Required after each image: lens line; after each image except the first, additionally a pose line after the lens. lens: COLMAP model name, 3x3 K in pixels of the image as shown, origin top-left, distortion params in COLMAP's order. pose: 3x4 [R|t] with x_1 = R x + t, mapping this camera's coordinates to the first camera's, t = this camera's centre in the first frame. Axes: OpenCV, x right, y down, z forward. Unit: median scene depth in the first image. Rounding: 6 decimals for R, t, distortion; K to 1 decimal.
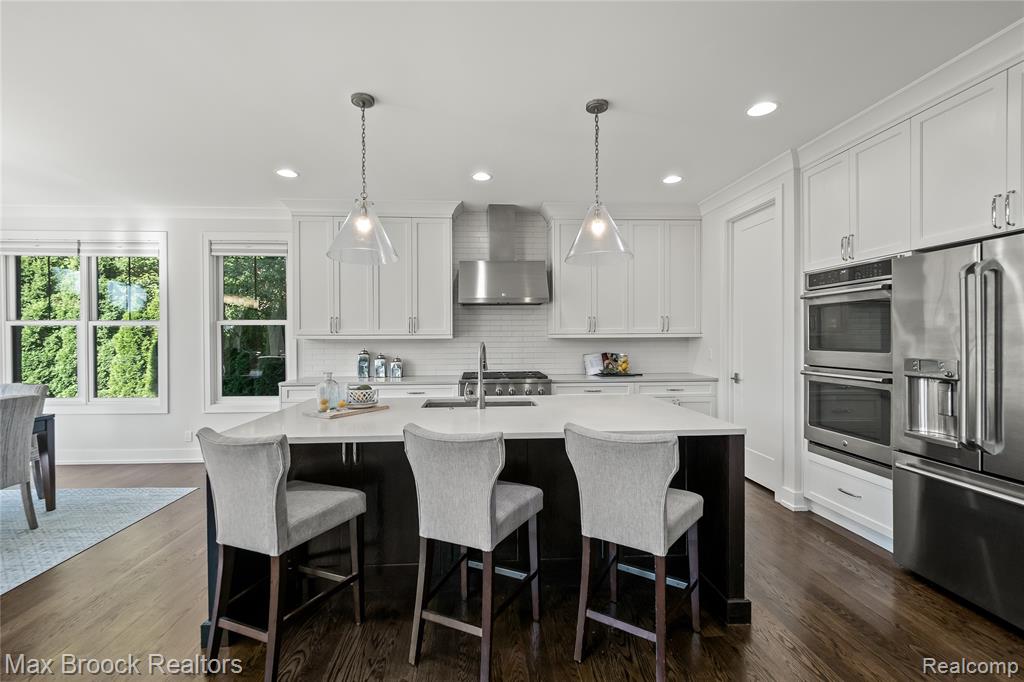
lens RADIAL K [[417.2, 0, 512.0], [0, 417.2, 341.0], [0, 0, 1]] dist [0.000093, 0.000004]
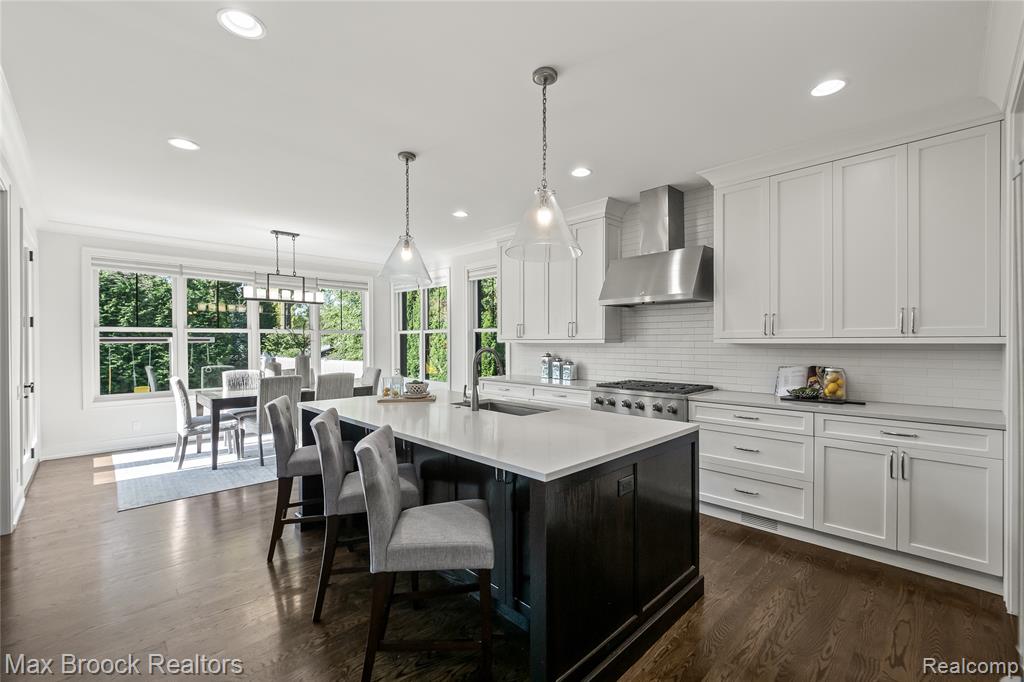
lens RADIAL K [[434.7, 0, 511.6], [0, 434.7, 344.1], [0, 0, 1]] dist [0.000425, -0.000092]
pose [[0.653113, 0.009133, -0.757205, 0.450513], [-0.009738, 0.999946, 0.003661, -0.004674], [0.757198, 0.004982, 0.653167, 0.178520]]
